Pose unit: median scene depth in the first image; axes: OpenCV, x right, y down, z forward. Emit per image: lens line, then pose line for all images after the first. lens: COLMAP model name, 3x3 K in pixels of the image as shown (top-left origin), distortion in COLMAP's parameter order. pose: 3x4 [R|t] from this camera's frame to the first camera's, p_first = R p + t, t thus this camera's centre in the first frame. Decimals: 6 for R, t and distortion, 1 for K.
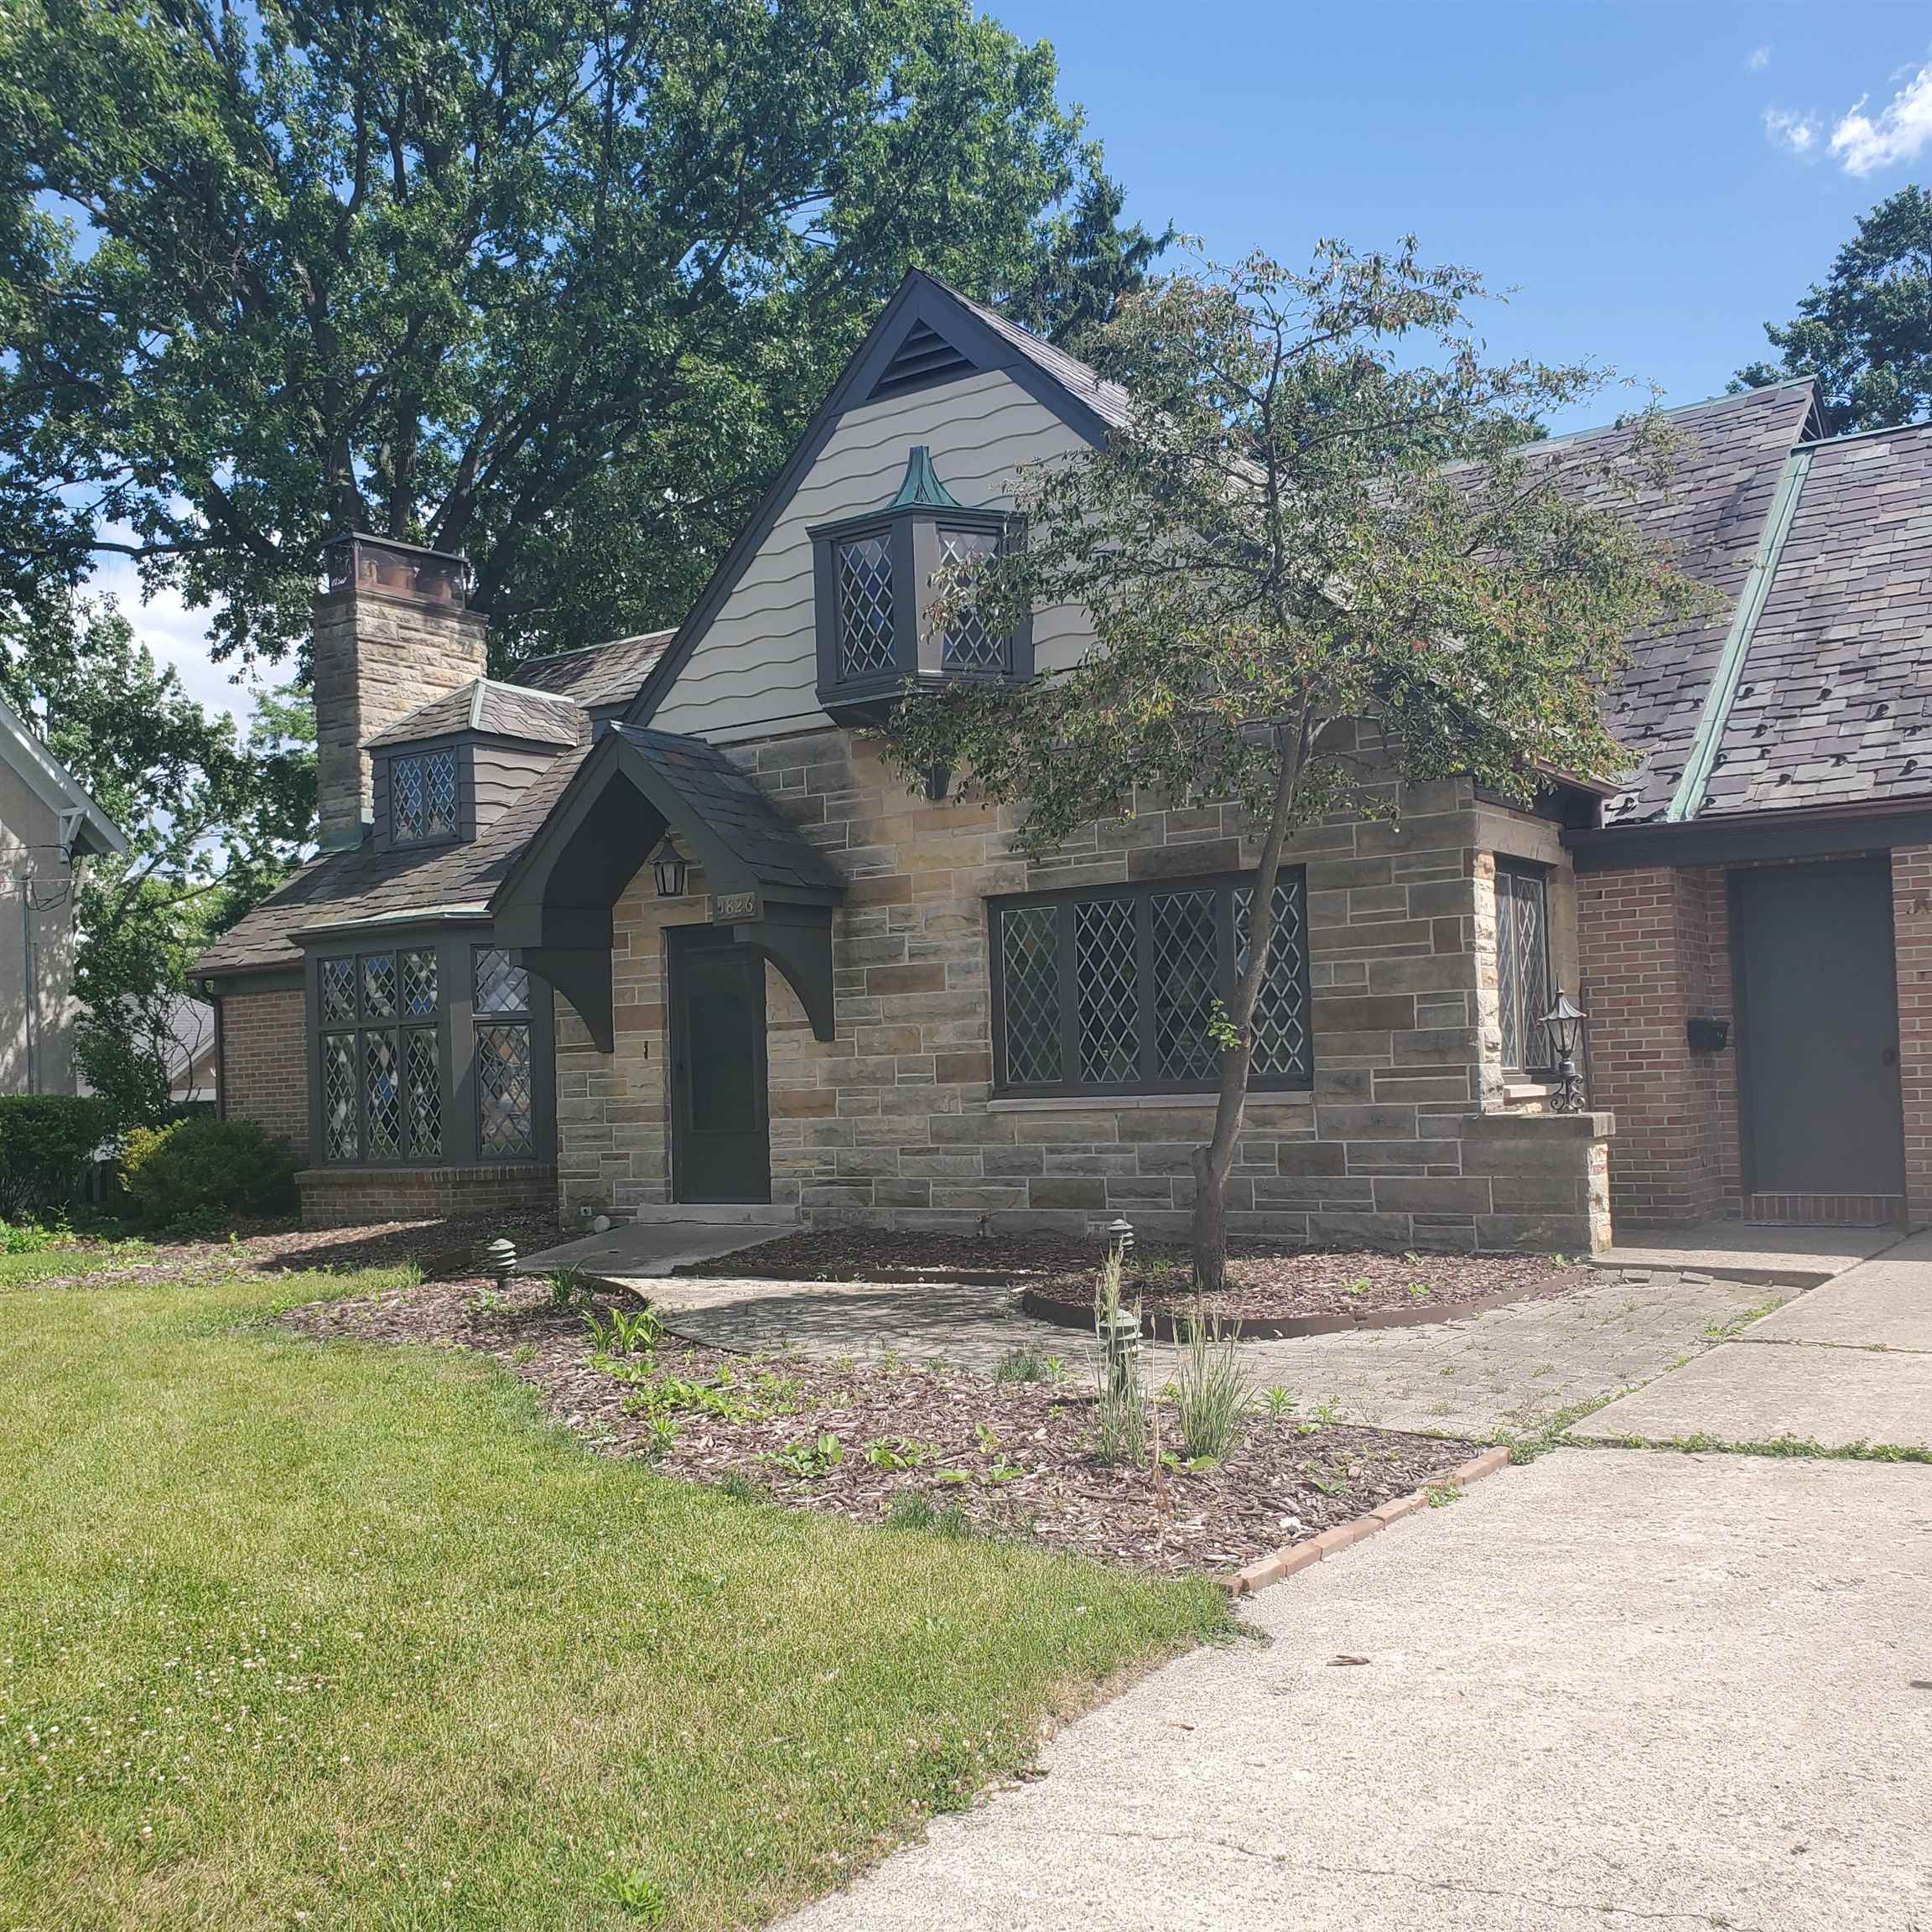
lens RADIAL K [[1995.1, 0, 963.5], [0, 1995.1, 968.9], [0, 0, 1]] dist [0.003430, 0.000000]
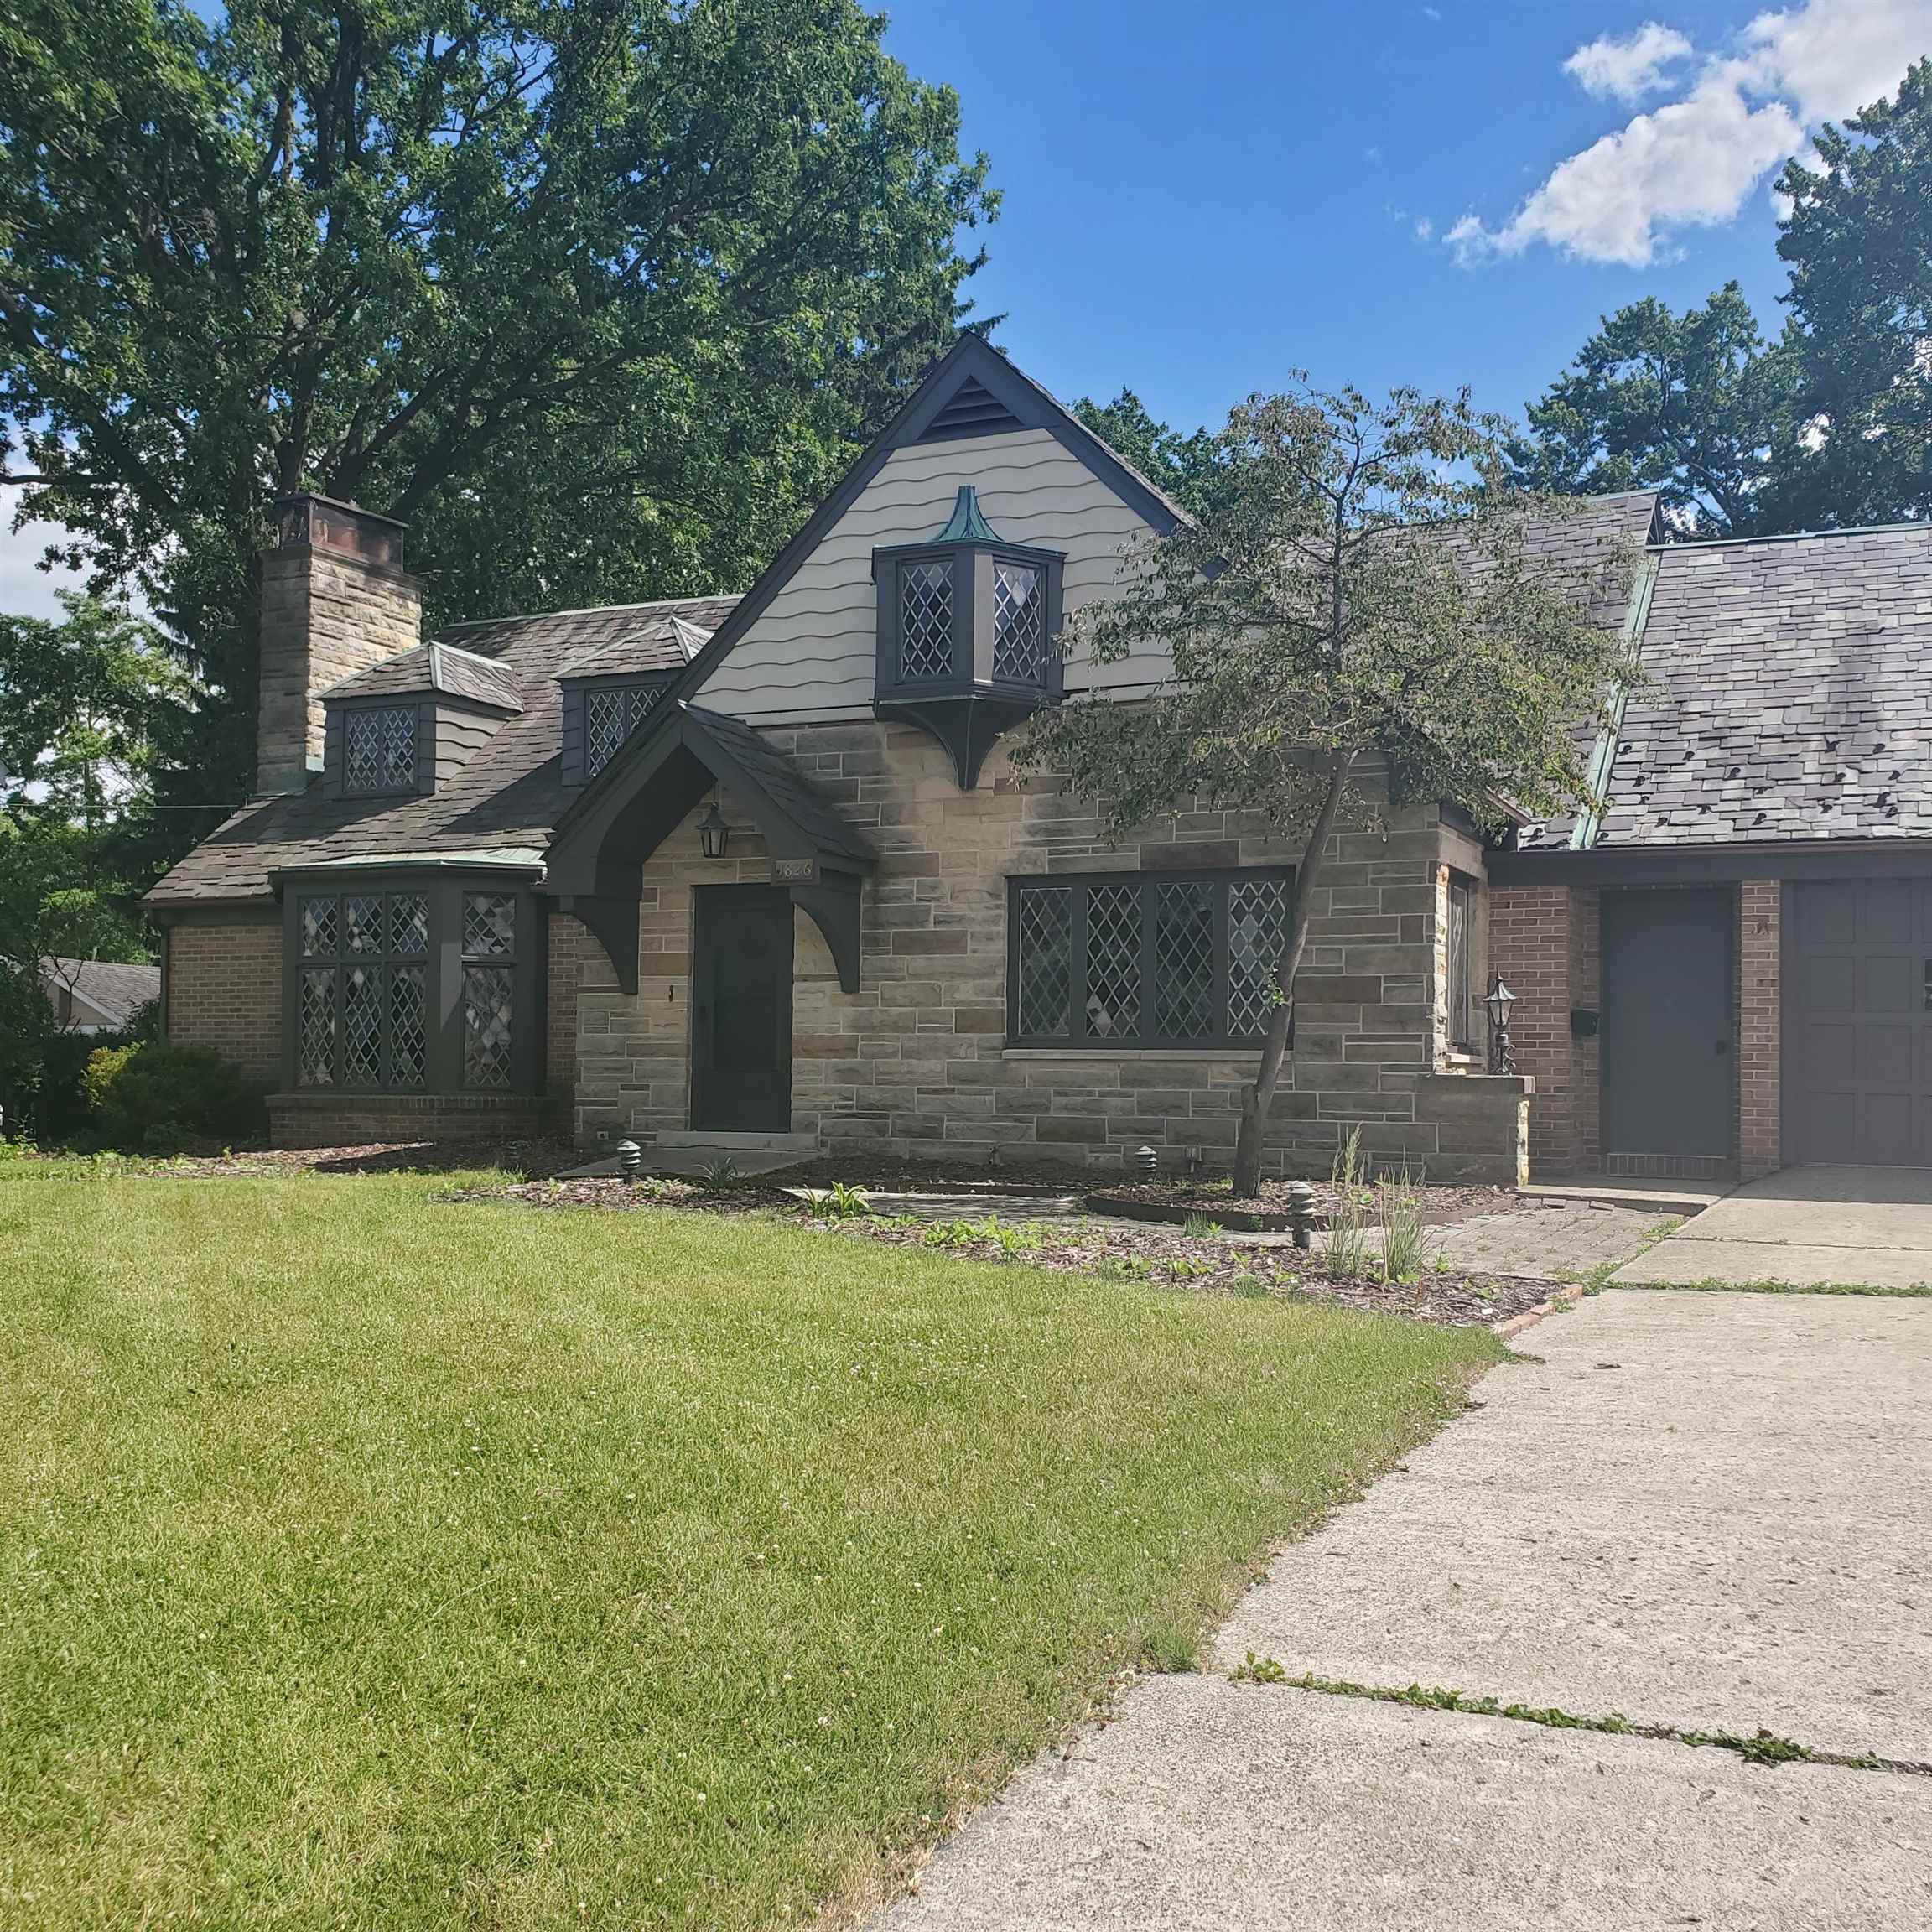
lens RADIAL K [[1995.1, 0, 1010.5], [0, 1995.1, 967.5], [0, 0, 1]] dist [0.003430, 0.000000]
pose [[0.983681, 0.054453, 0.171483, -0.180447], [-0.054915, 0.998489, -0.002054, 0.019612], [-0.171335, -0.007396, 0.985185, -0.151681]]
